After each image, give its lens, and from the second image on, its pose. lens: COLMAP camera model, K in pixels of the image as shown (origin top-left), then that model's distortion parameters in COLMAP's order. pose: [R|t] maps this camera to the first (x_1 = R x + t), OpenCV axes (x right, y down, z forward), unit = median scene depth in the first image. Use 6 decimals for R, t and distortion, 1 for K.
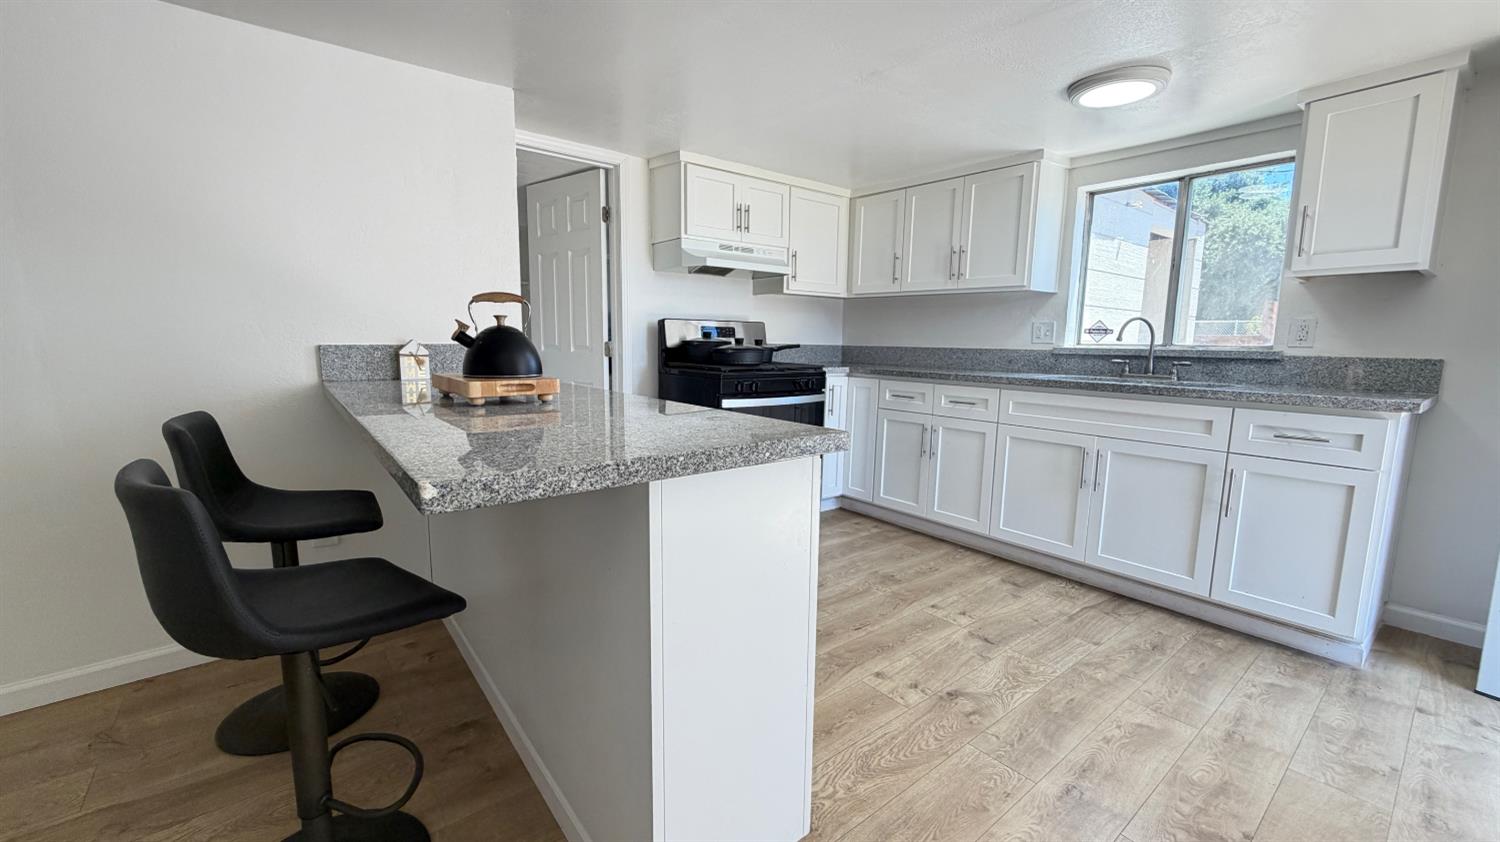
lens RADIAL K [[596.9, 0, 745.9], [0, 596.9, 420.4], [0, 0, 1]] dist [-0.001711, 0.000687]
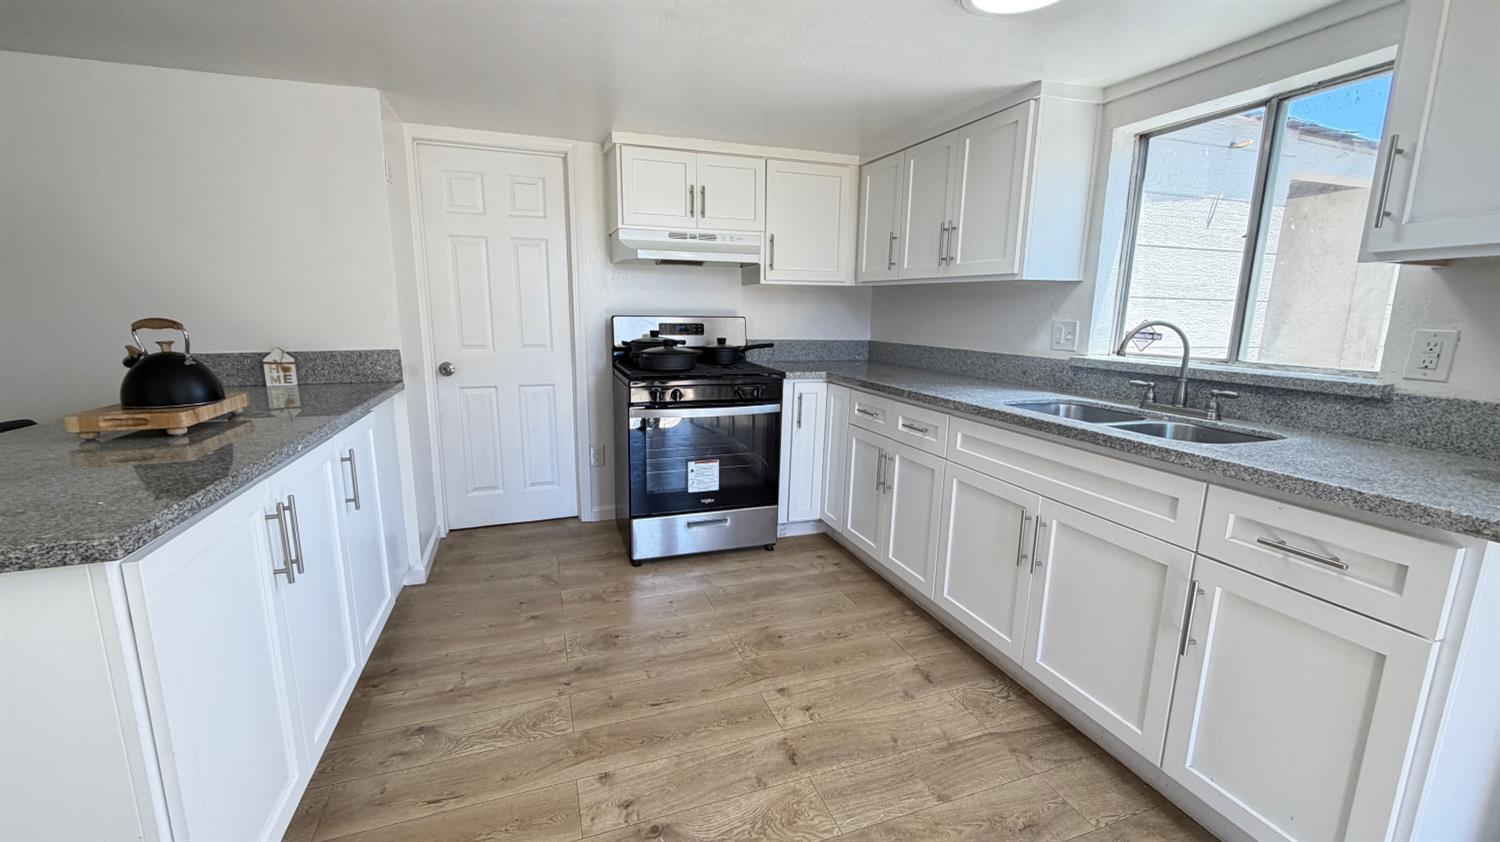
lens RADIAL K [[596.9, 0, 747.1], [0, 596.9, 421.6], [0, 0, 1]] dist [-0.001711, 0.000687]
pose [[0.946274, 0.057130, -0.318280, 0.432387], [-0.042620, 0.997718, 0.052374, -0.074319], [0.320546, -0.035995, 0.946549, 0.207928]]
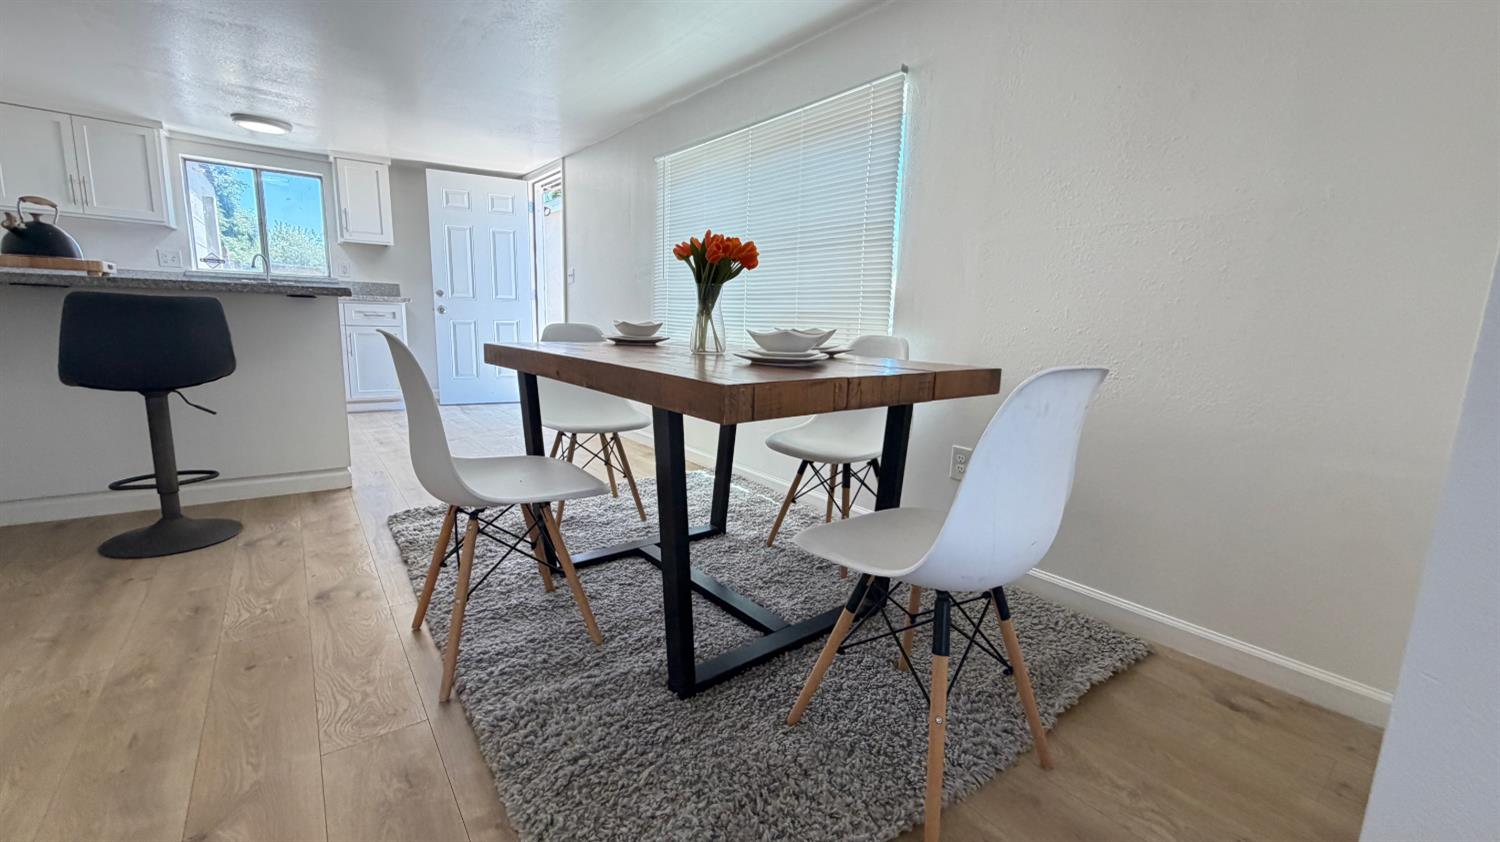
lens RADIAL K [[596.9, 0, 742.1], [0, 596.9, 423.4], [0, 0, 1]] dist [-0.001711, 0.000687]
pose [[0.030729, -0.187523, 0.981779, -0.974158], [0.100706, 0.977826, 0.183616, 0.112572], [-0.994442, 0.093228, 0.048932, -0.346179]]
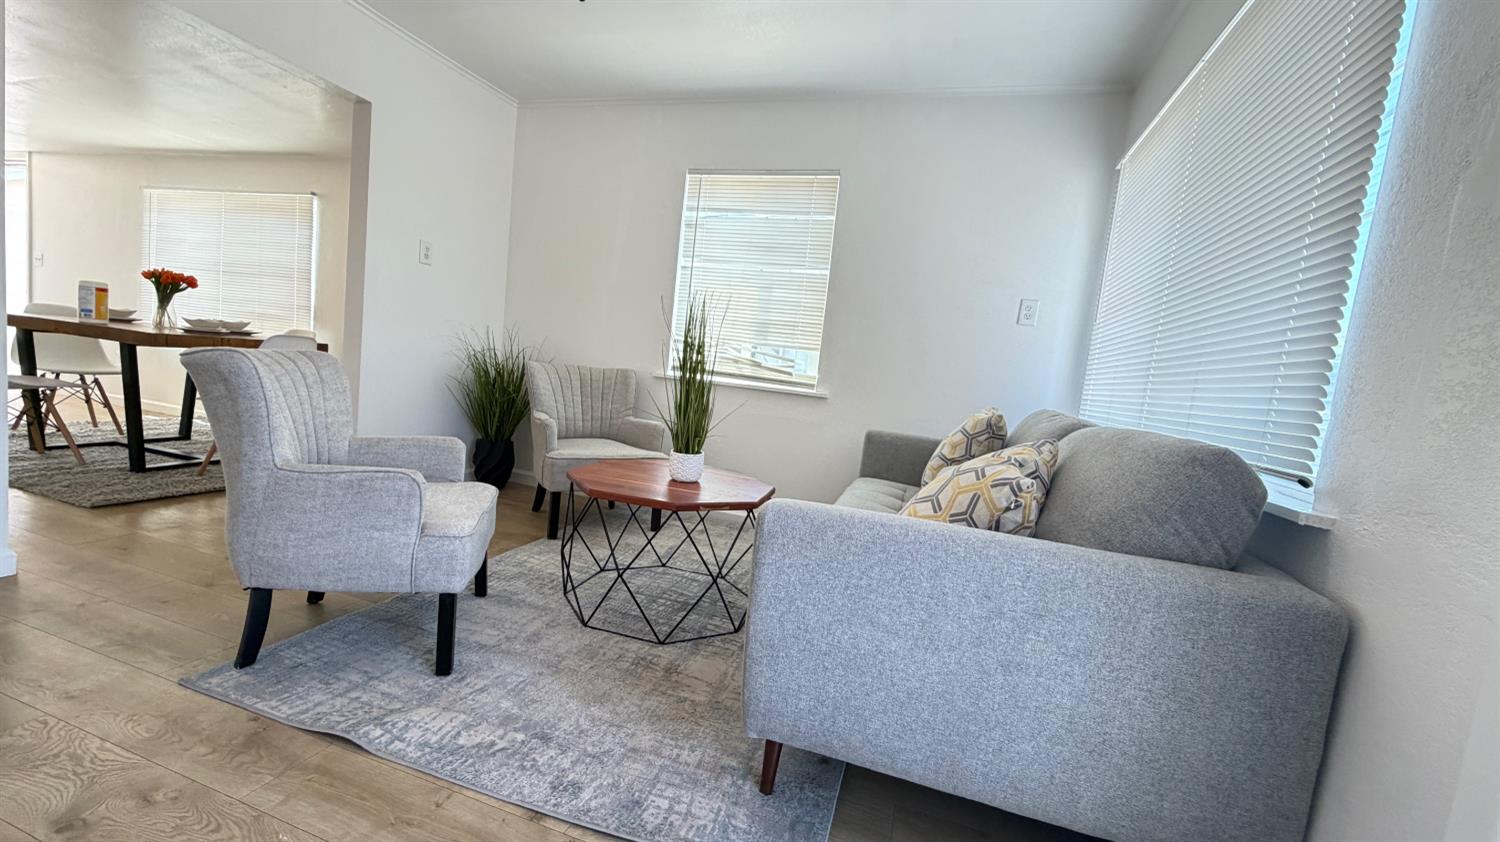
lens RADIAL K [[596.9, 0, 749.2], [0, 596.9, 421.2], [0, 0, 1]] dist [-0.001711, 0.000687]
pose [[-0.549052, -0.153002, 0.821664, -3.822488], [-0.004174, 0.983591, 0.180365, 0.116705], [-0.835778, 0.095600, -0.540682, -1.049163]]
